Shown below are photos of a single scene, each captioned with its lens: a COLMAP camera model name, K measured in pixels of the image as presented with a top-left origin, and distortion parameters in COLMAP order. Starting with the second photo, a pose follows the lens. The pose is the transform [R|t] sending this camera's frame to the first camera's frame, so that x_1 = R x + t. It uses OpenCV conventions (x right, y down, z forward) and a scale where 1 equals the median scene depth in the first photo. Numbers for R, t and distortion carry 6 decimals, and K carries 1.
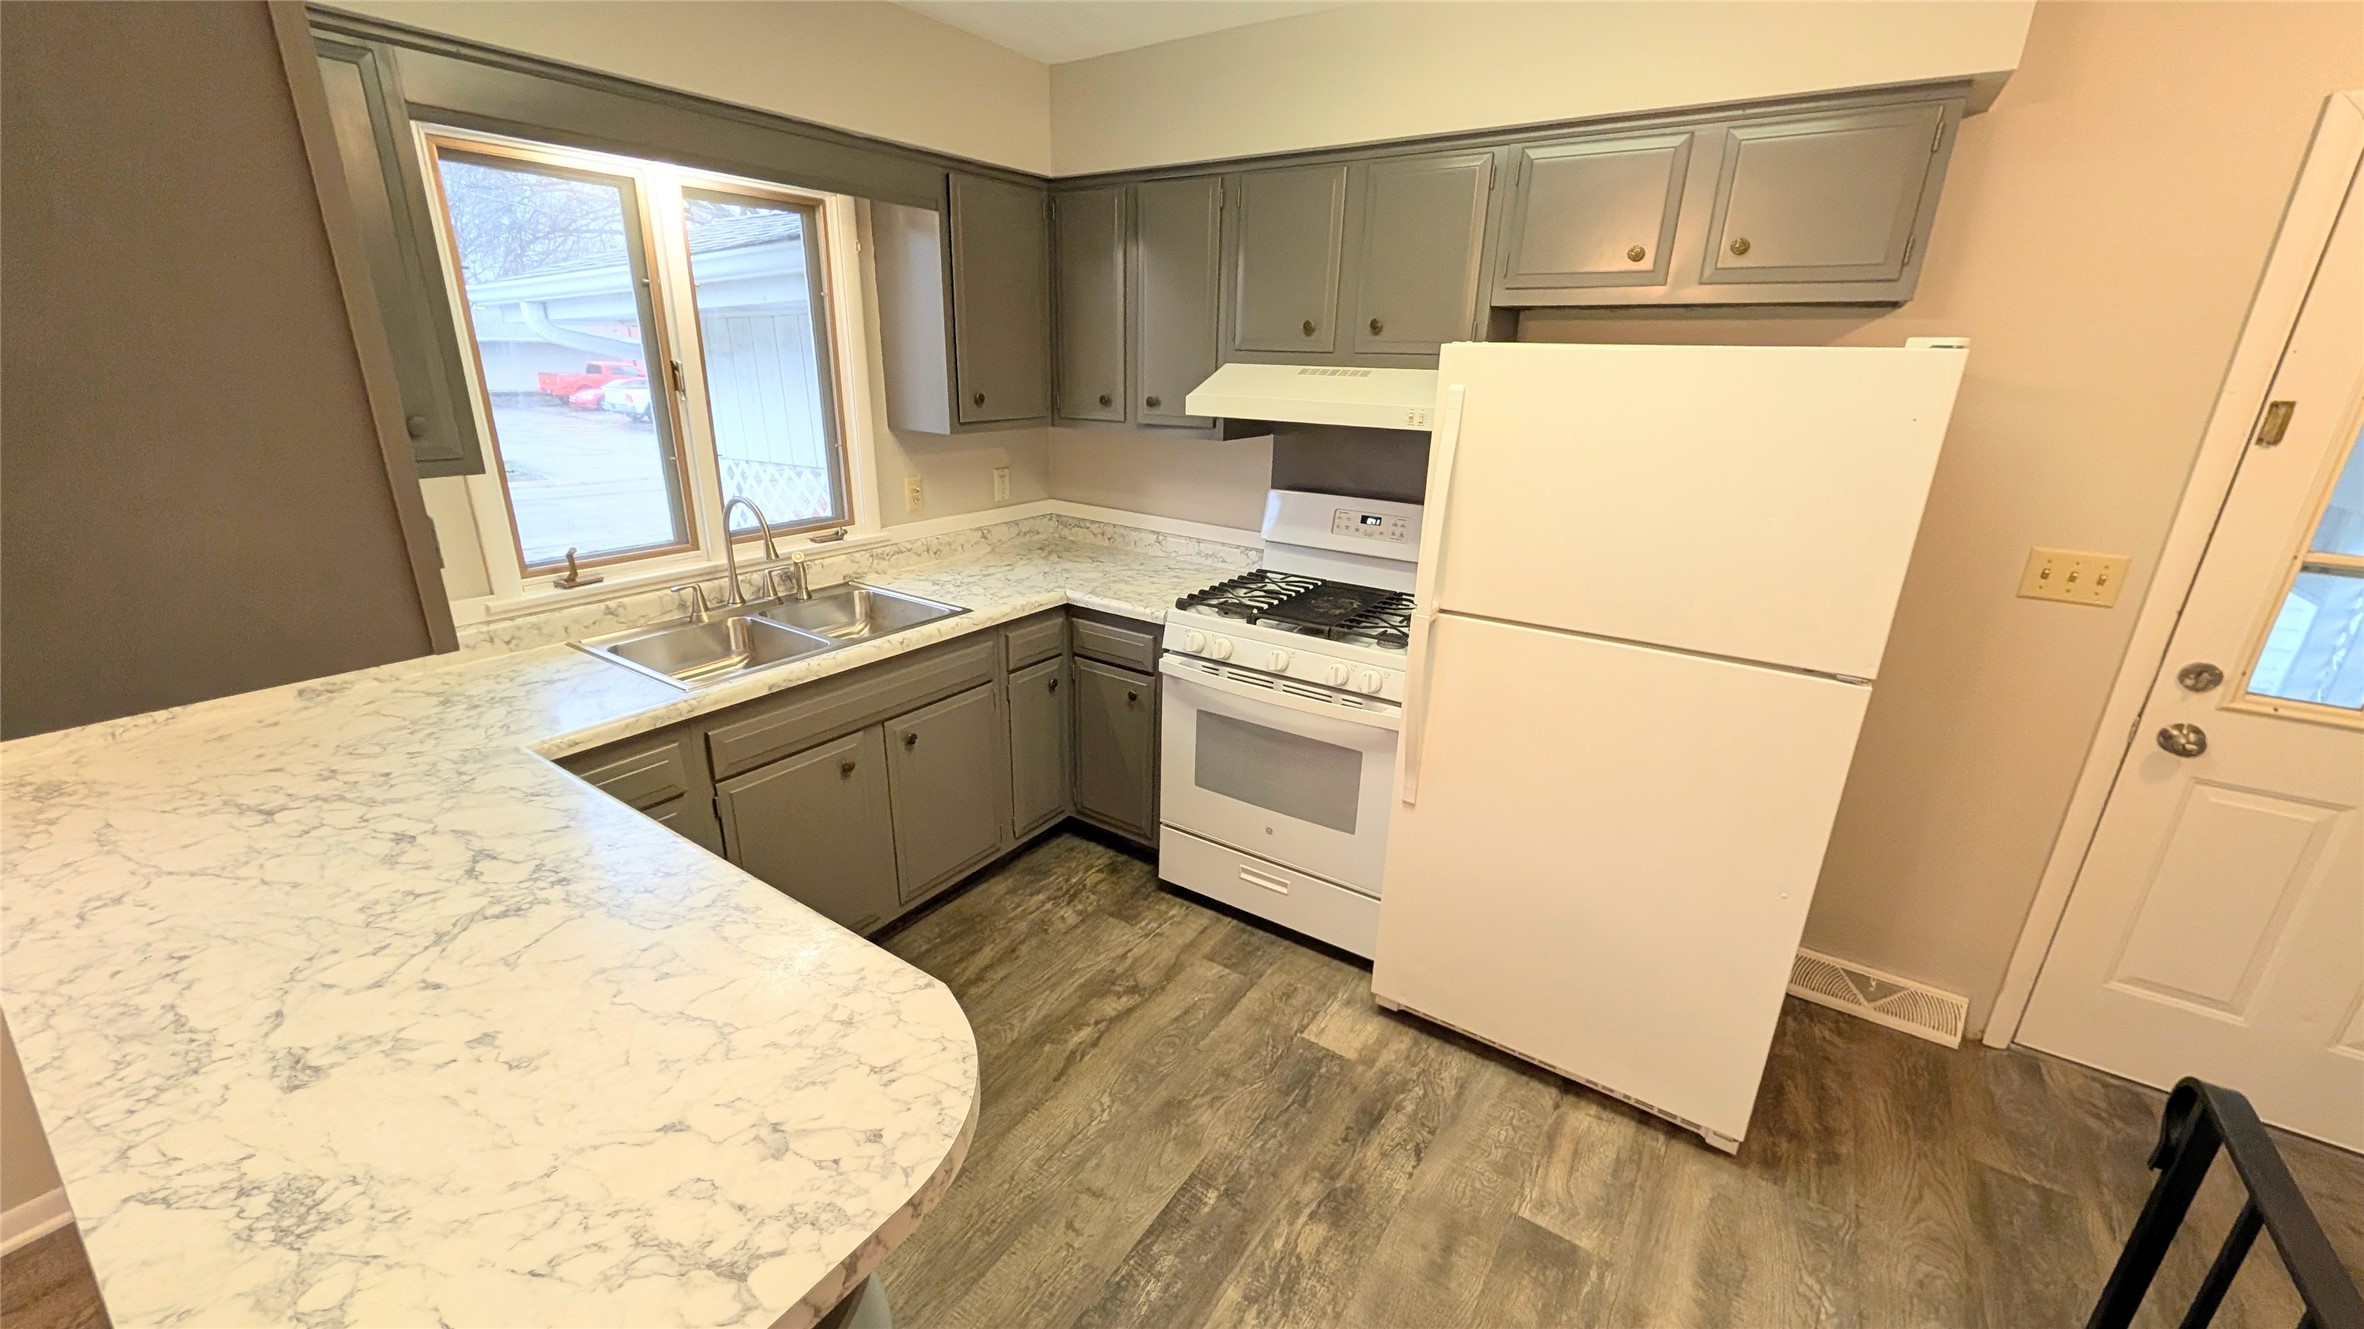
lens RADIAL K [[903.8, 0, 1182.0], [0, 903.8, 664.5], [0, 0, 1]] dist [0.000103, -0.000254]
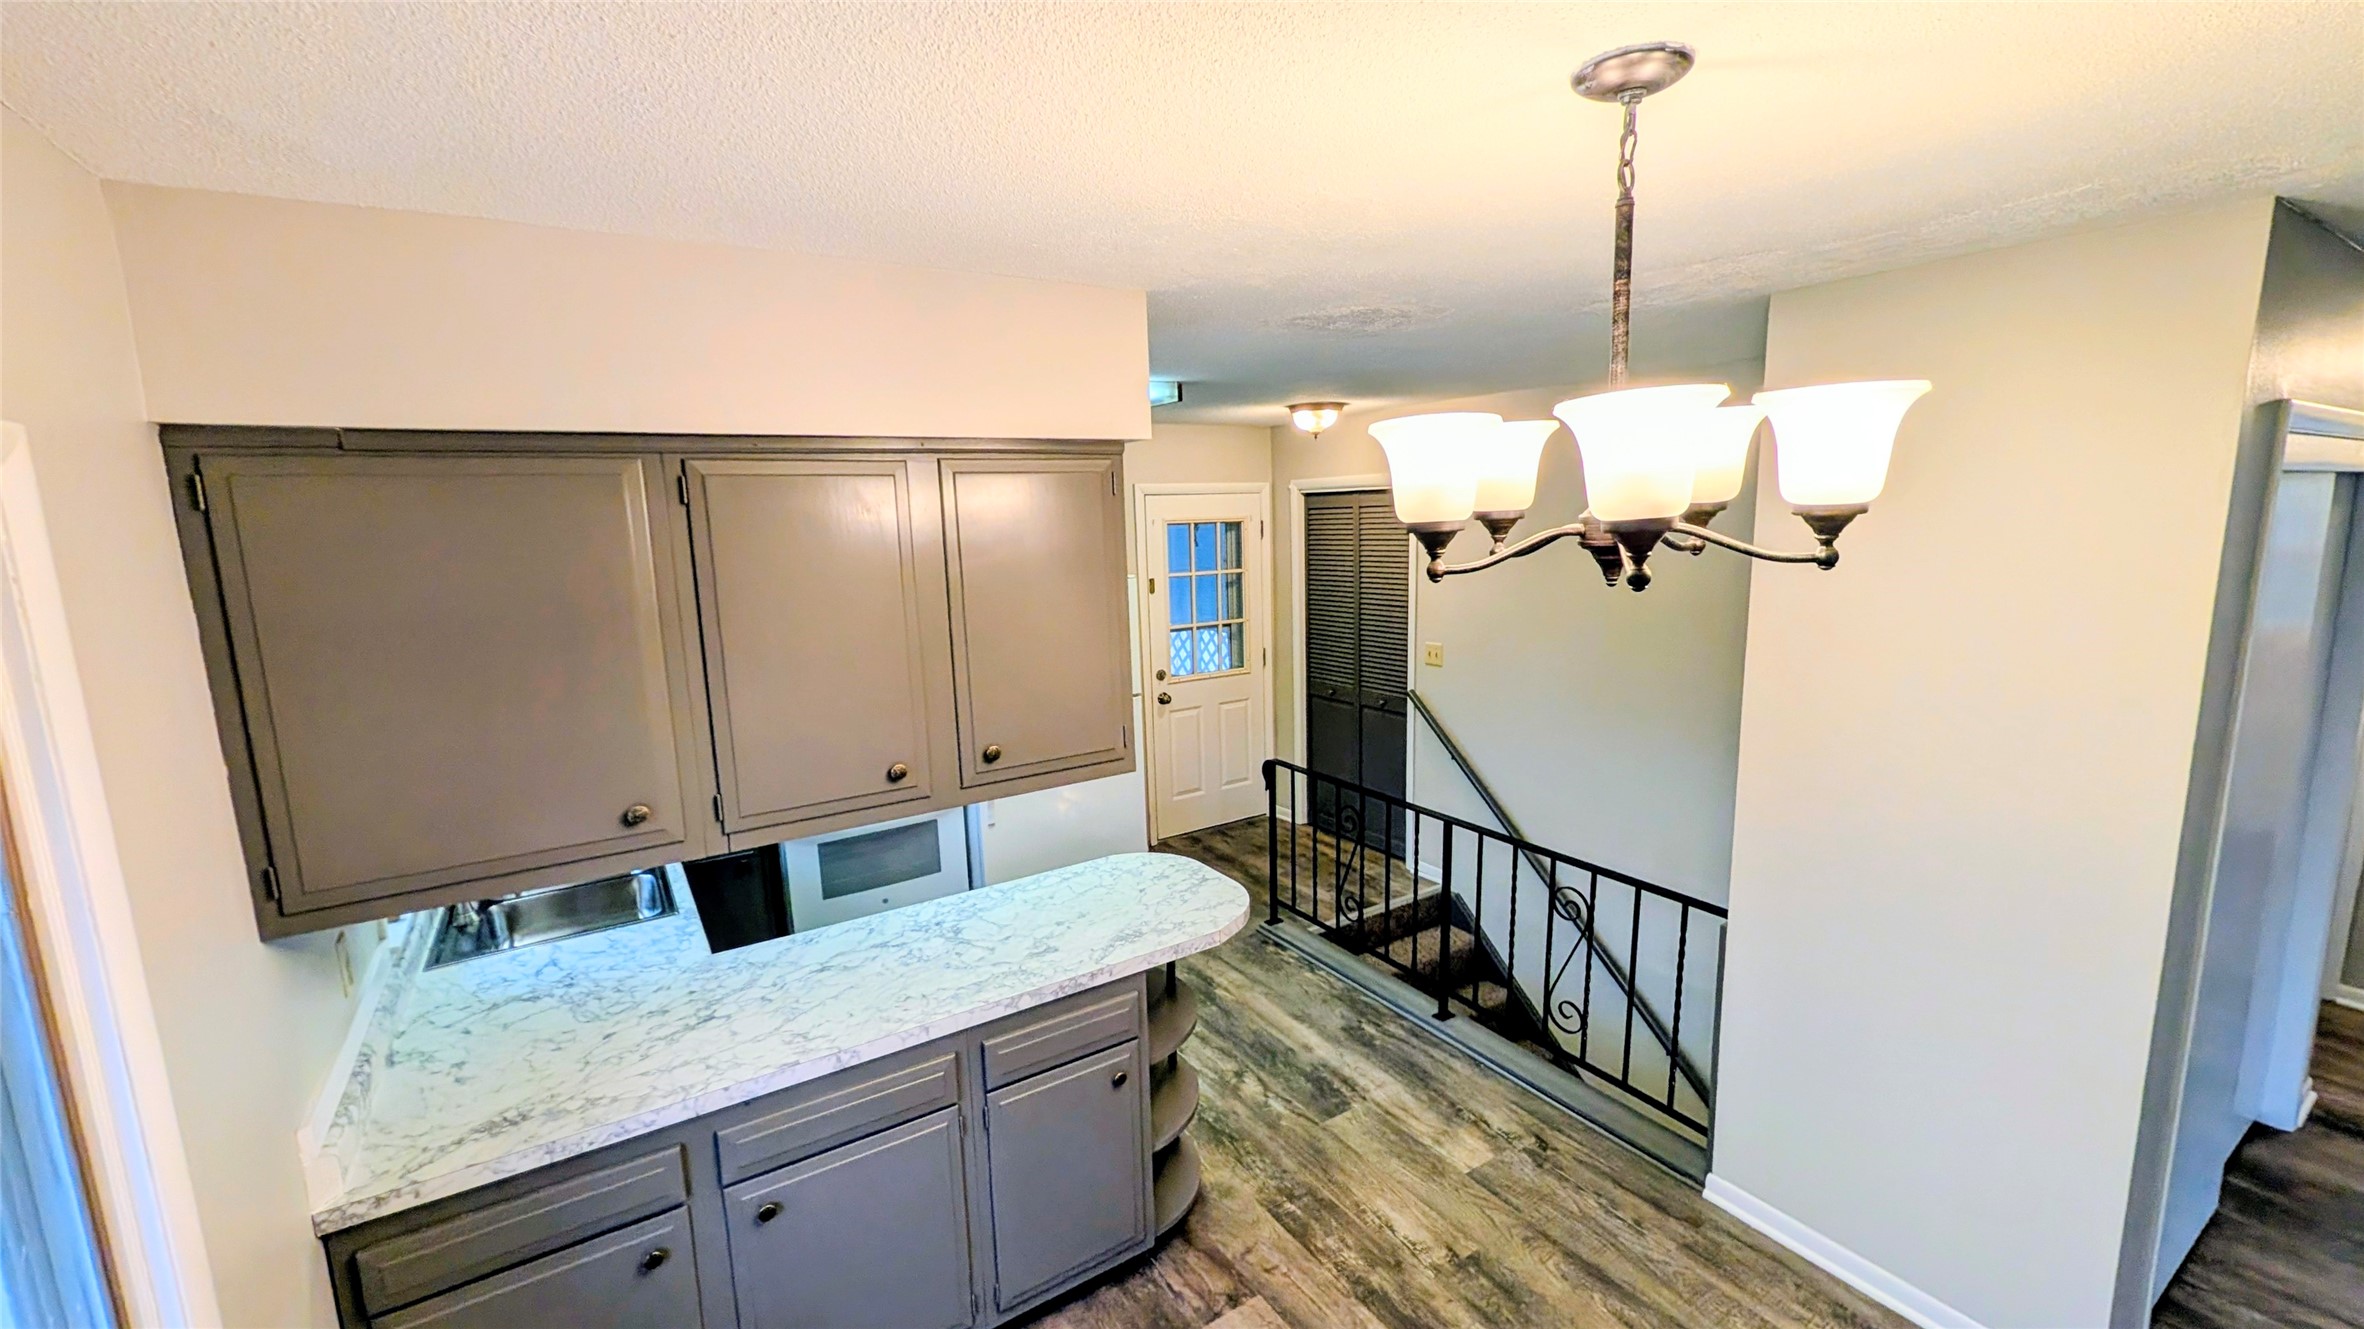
lens RADIAL K [[944.4, 0, 1182.0], [0, 944.4, 664.5], [0, 0, 1]] dist [-0.000231, -0.000089]
pose [[0.391818, -0.183216, 0.901616, -1.219983], [0.336923, 0.940471, 0.044694, -0.105419], [-0.856132, 0.286263, 0.430223, -0.249973]]
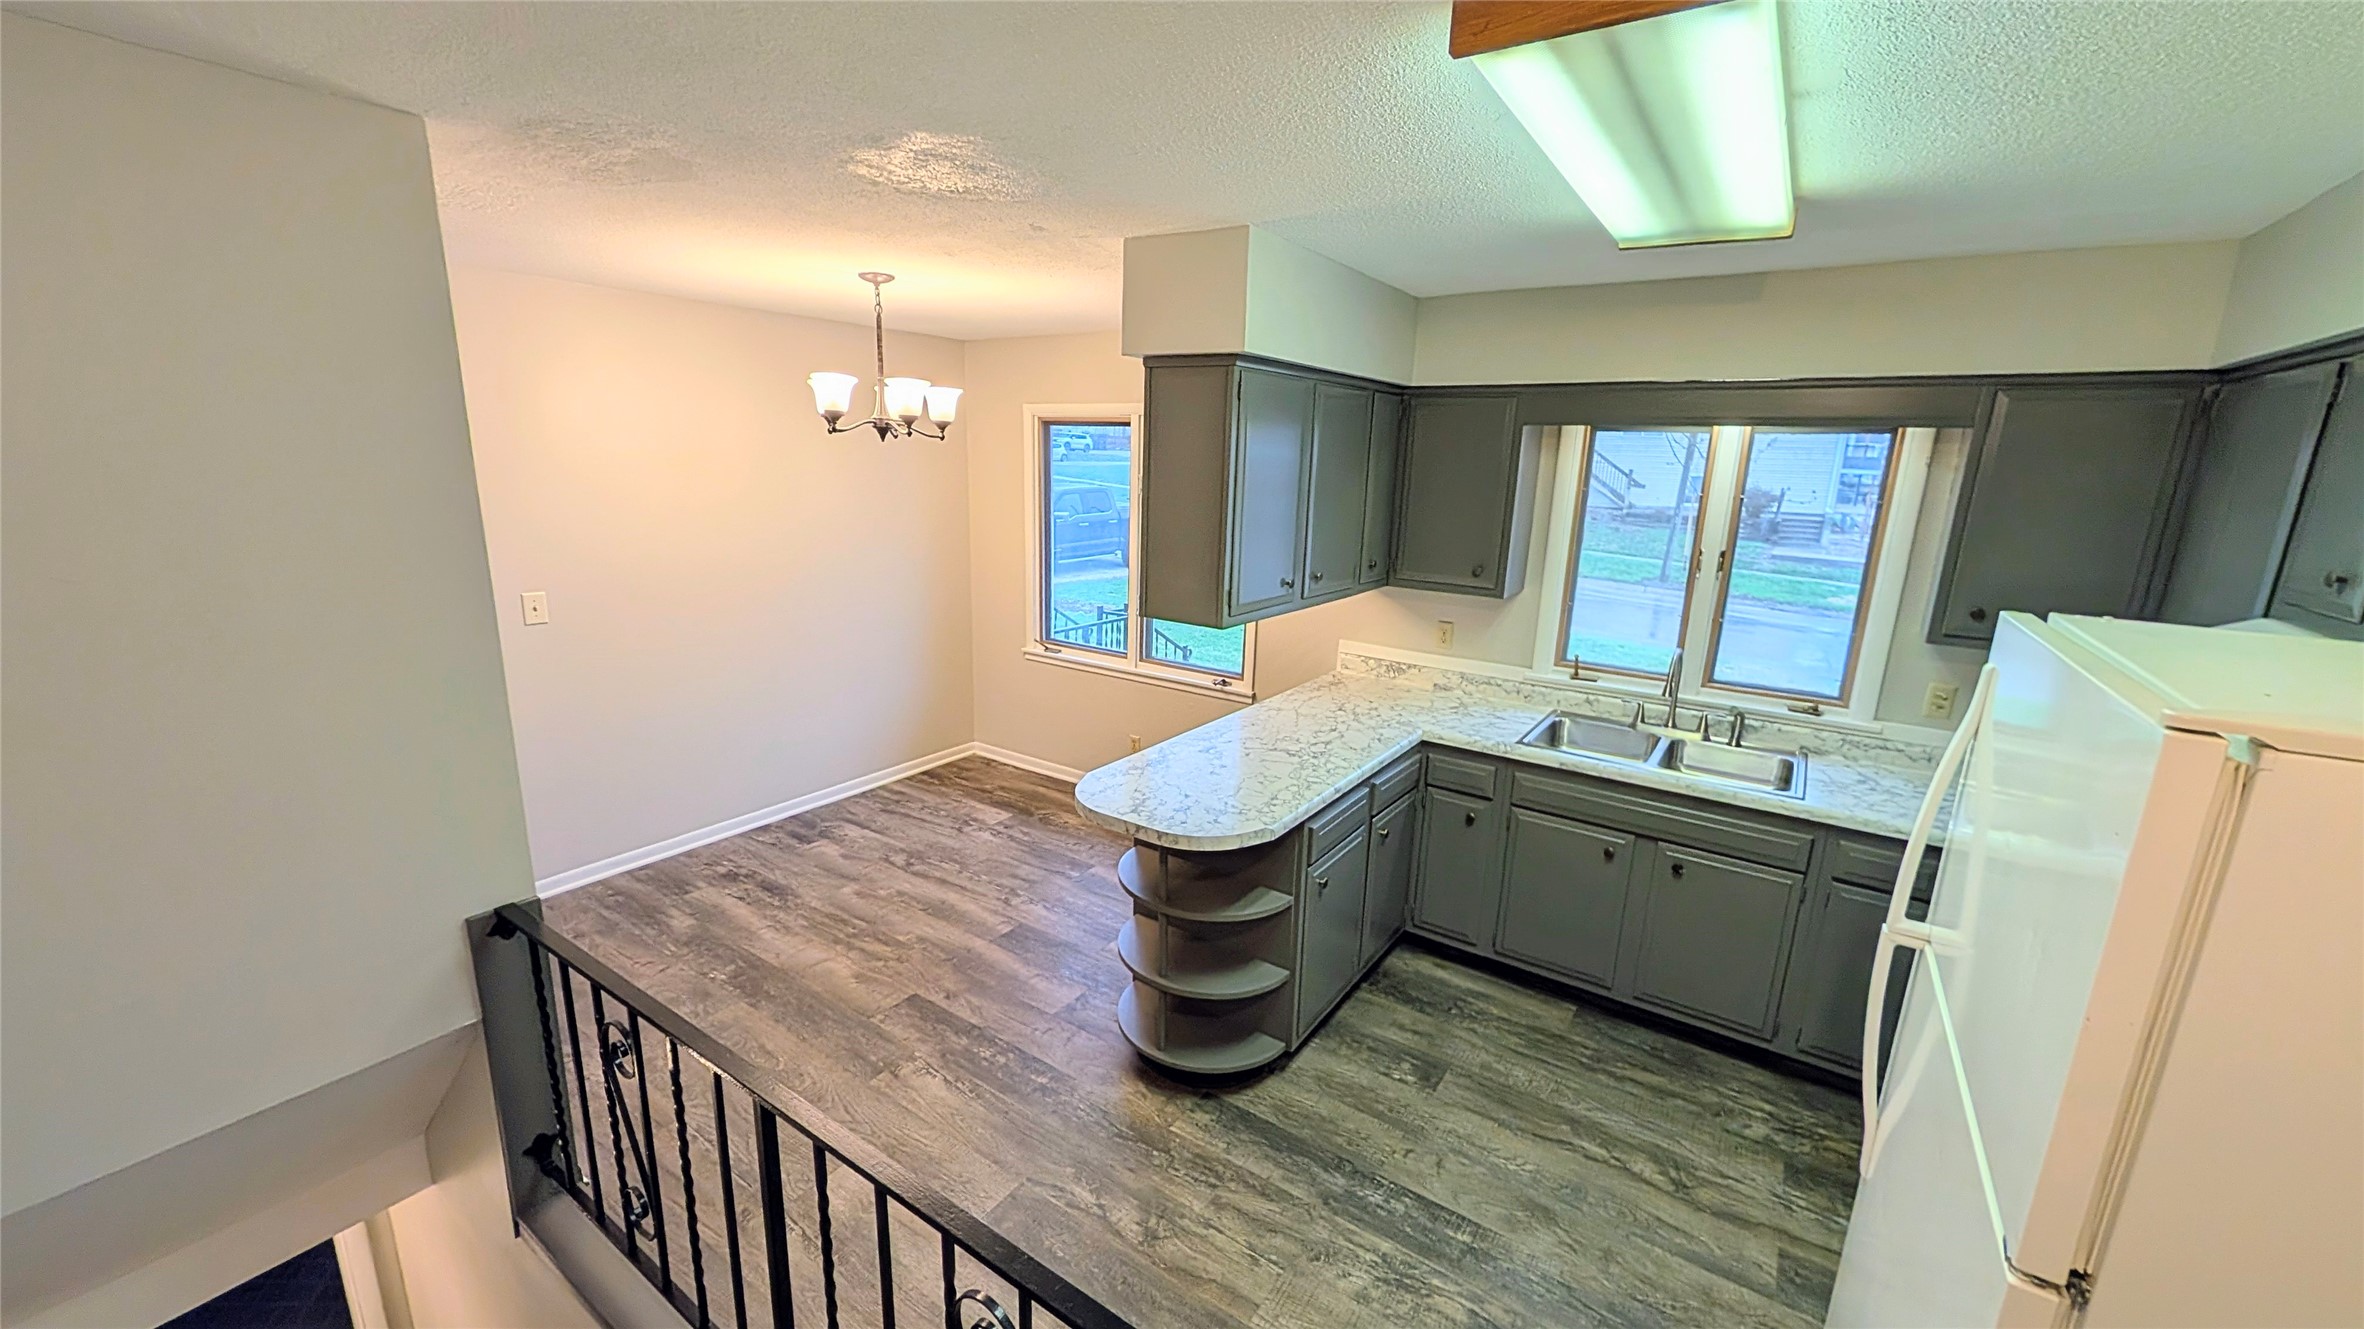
lens RADIAL K [[903.8, 0, 1182.0], [0, 903.8, 664.5], [0, 0, 1]] dist [0.000103, -0.000254]
pose [[-0.008287, 0.205464, -0.978630, 0.868642], [-0.353255, 0.914960, 0.195088, -0.174759], [0.935490, 0.347322, 0.064999, 0.249383]]
